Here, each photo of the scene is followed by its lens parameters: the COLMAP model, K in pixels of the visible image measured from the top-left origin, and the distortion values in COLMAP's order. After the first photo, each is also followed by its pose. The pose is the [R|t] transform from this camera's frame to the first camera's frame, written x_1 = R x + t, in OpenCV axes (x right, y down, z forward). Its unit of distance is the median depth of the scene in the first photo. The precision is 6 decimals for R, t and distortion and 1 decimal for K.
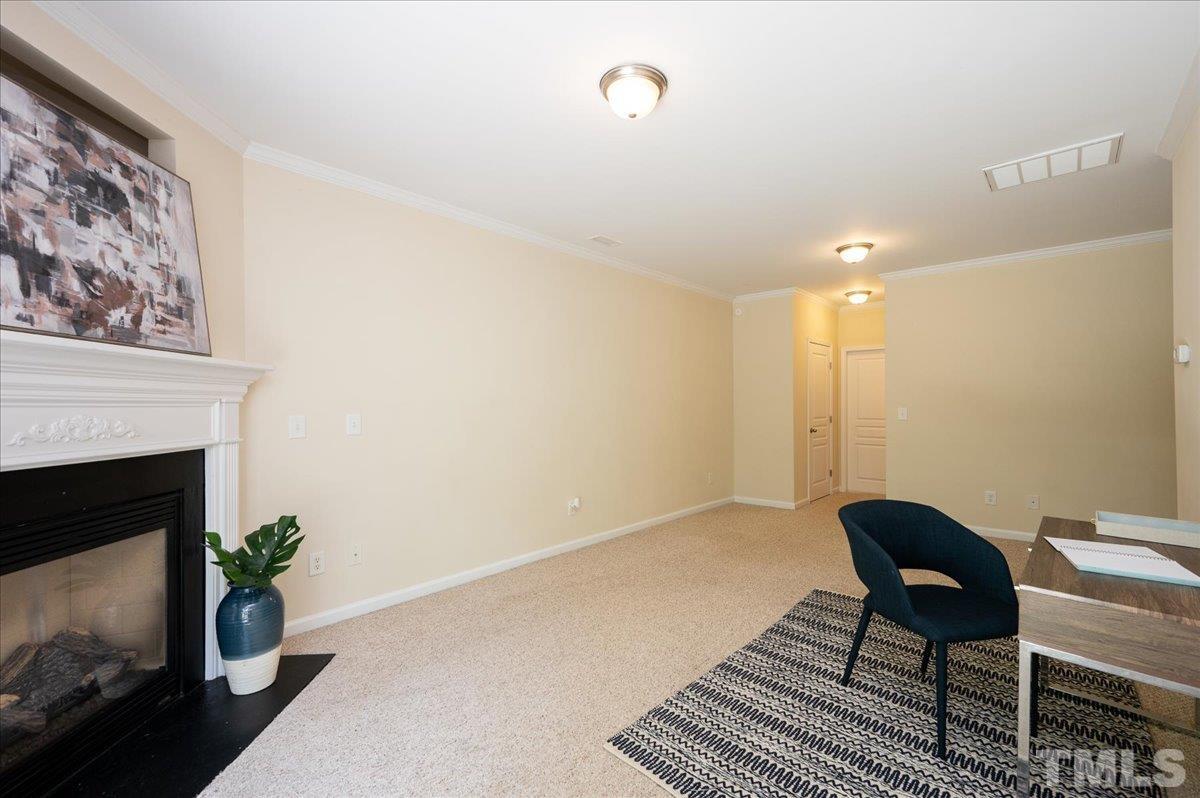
lens RADIAL K [[511.9, 0, 602.0], [0, 511.9, 400.5], [0, 0, 1]] dist [-0.001168, -0.000143]
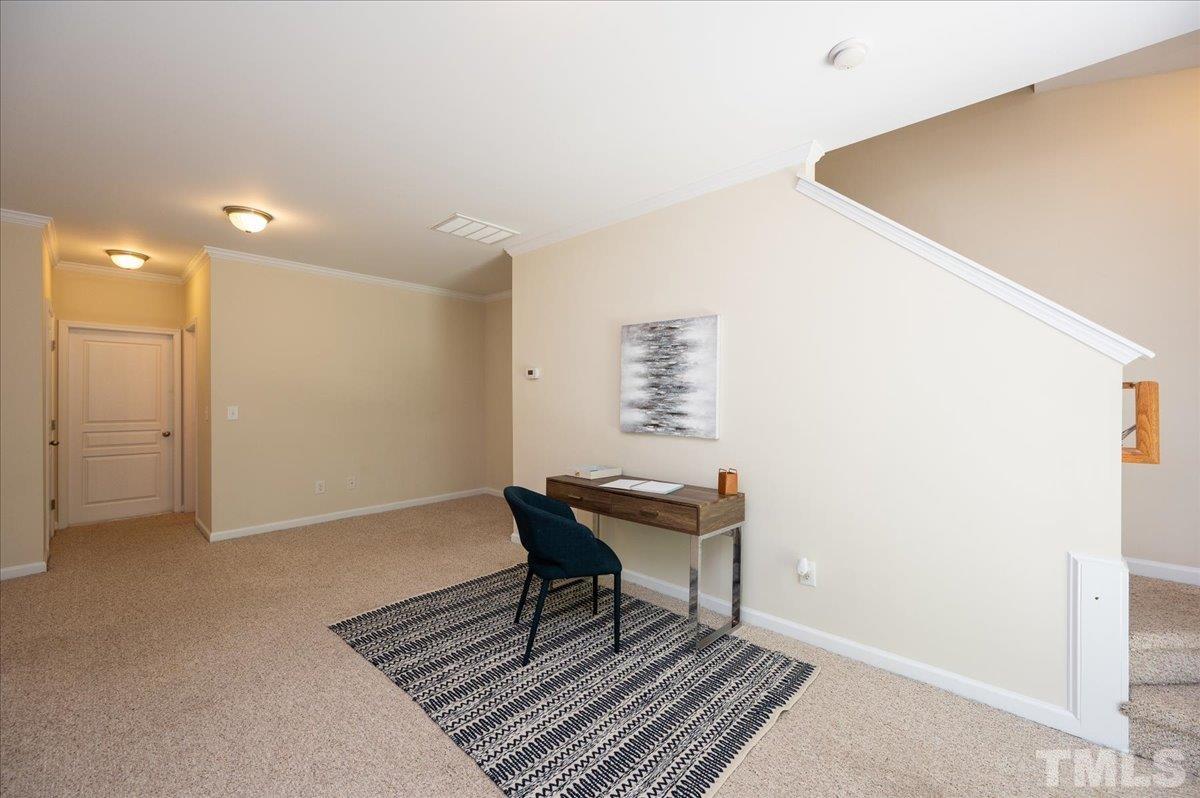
lens RADIAL K [[474.1, 0, 602.0], [0, 474.1, 397.8], [0, 0, 1]] dist [-0.000476, -0.000078]
pose [[0.006921, -0.002762, 0.999972, -0.623390], [-0.004167, 0.999987, 0.002791, -0.013090], [-0.999967, -0.004186, 0.006909, 0.987376]]
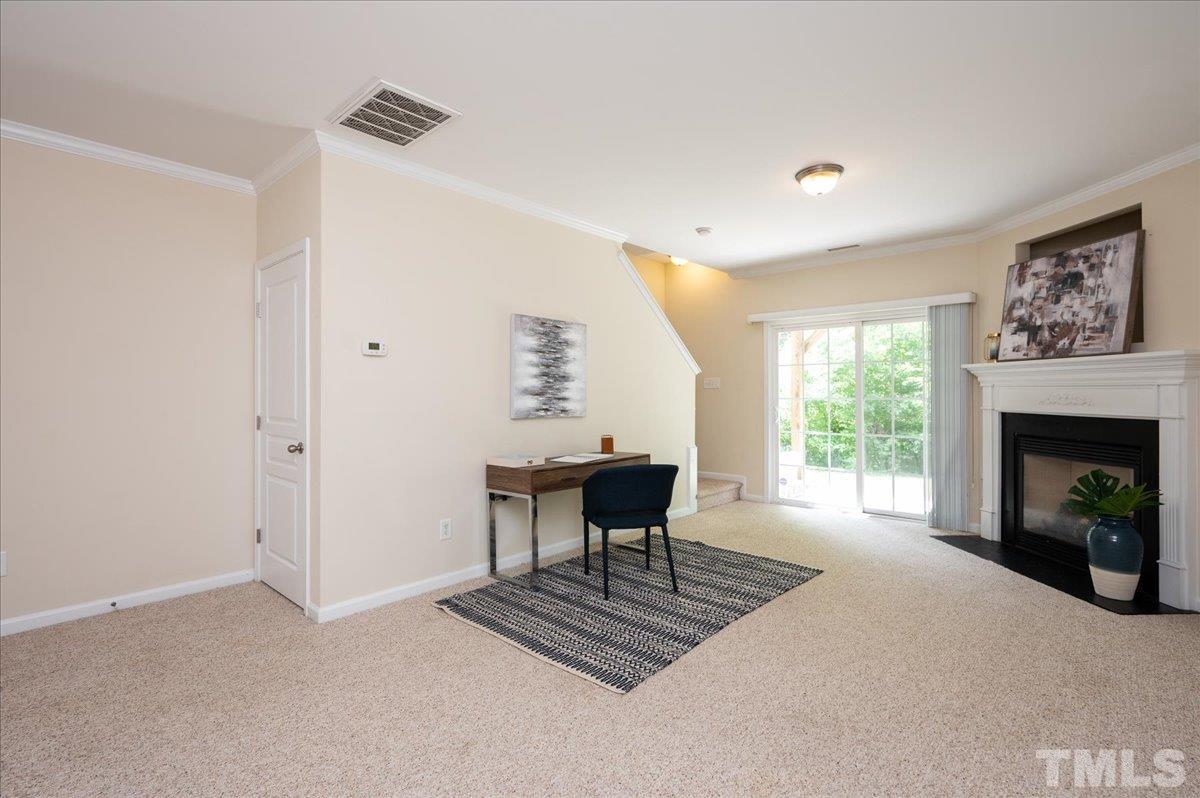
lens RADIAL K [[551.8, 0, 595.8], [0, 551.8, 389.4], [0, 0, 1]] dist [-0.002344, -0.000679]
pose [[-0.999953, 0.003042, 0.009195, 0.791651], [0.002925, 0.999914, -0.012794, 0.034558], [-0.009233, -0.012767, -0.999876, 2.953449]]
